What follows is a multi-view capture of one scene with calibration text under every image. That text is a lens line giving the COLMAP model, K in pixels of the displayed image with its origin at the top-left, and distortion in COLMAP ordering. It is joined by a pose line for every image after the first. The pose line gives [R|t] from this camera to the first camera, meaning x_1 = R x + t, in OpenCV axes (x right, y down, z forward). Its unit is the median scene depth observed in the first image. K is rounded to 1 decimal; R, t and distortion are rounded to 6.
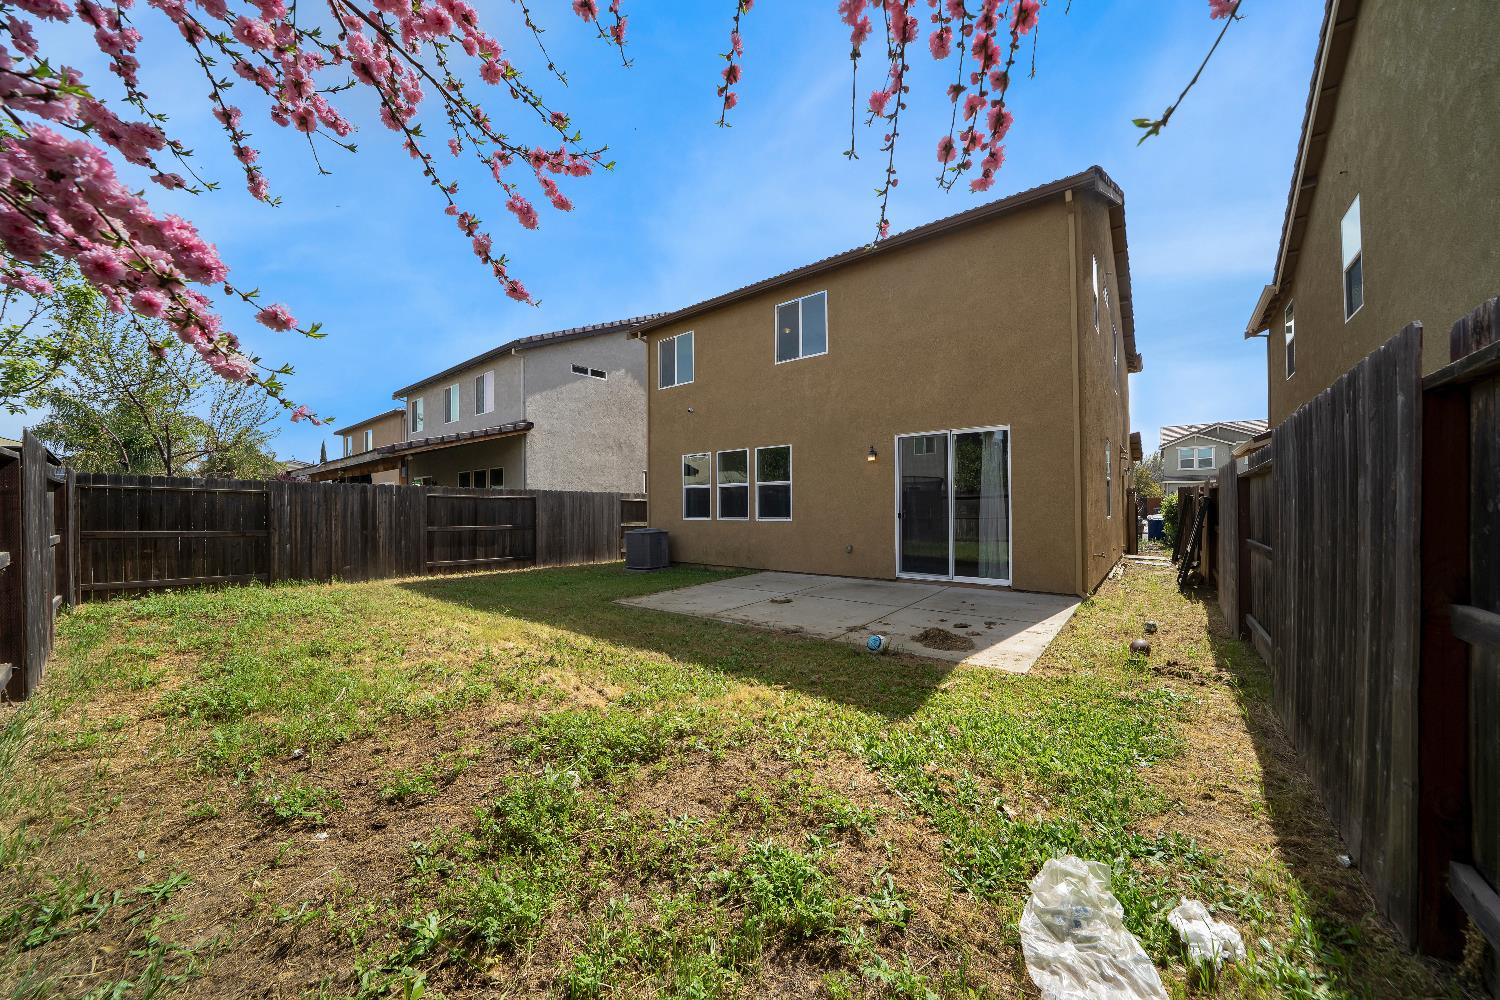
lens RADIAL K [[520.6, 0, 750.0], [0, 520.6, 500.0], [0, 0, 1]] dist [-0.006282, -0.000033]
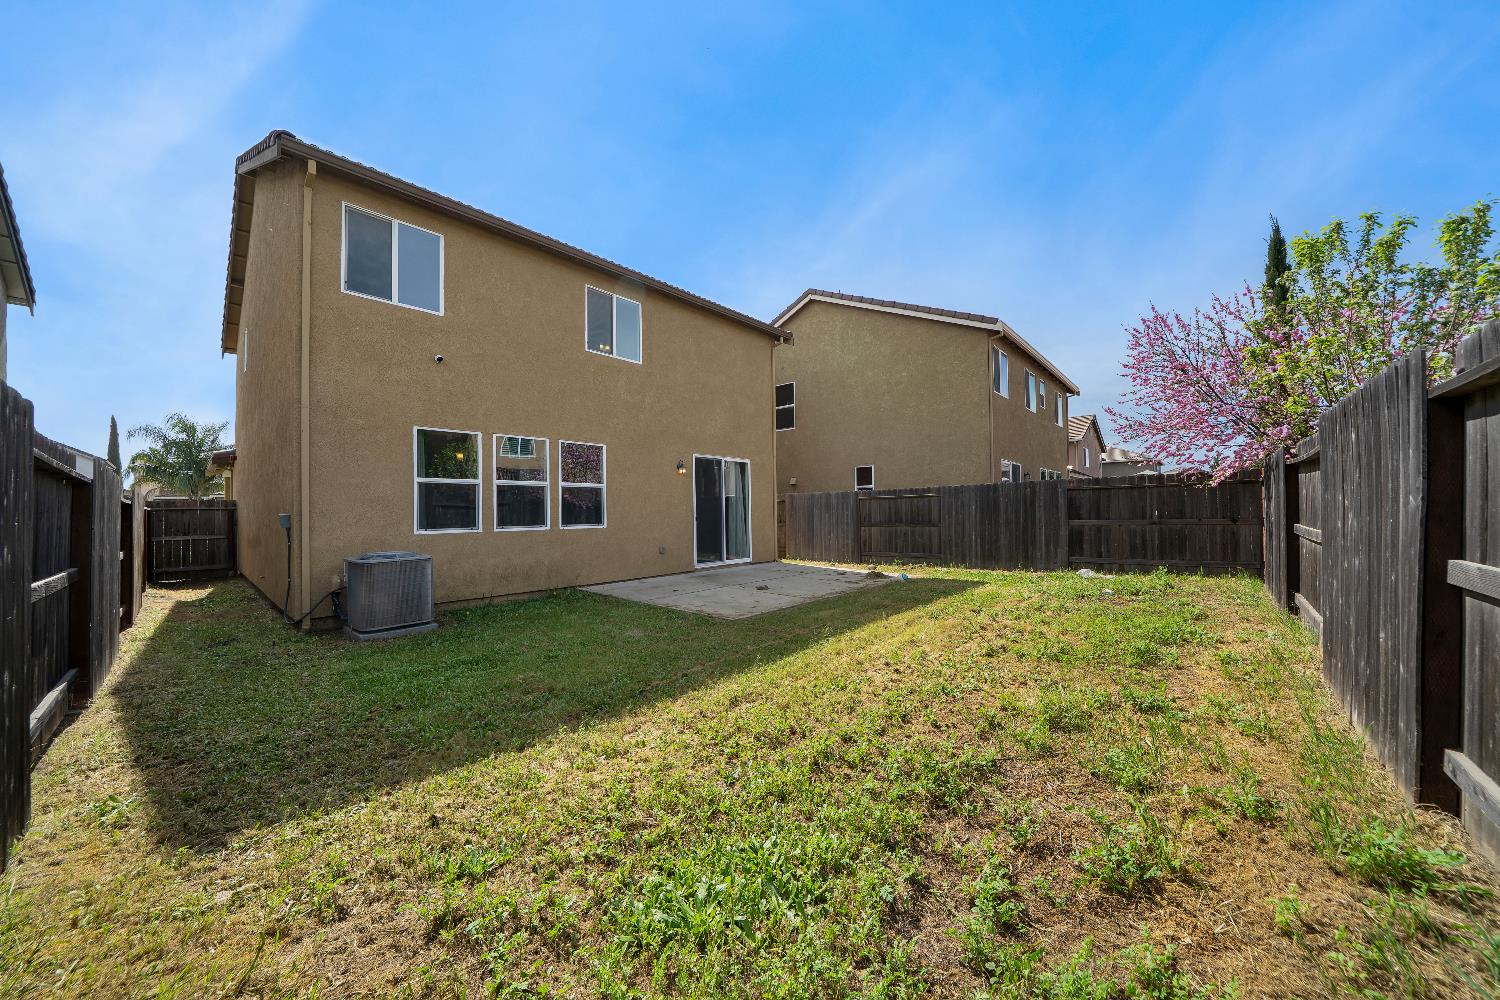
lens RADIAL K [[520.6, 0, 750.0], [0, 520.6, 500.0], [0, 0, 1]] dist [-0.006282, -0.000033]
pose [[0.072950, 0.021919, 0.997095, -0.806601], [-0.008225, 0.999738, -0.021376, 0.008699], [-0.997302, -0.006642, 0.073111, 0.661227]]
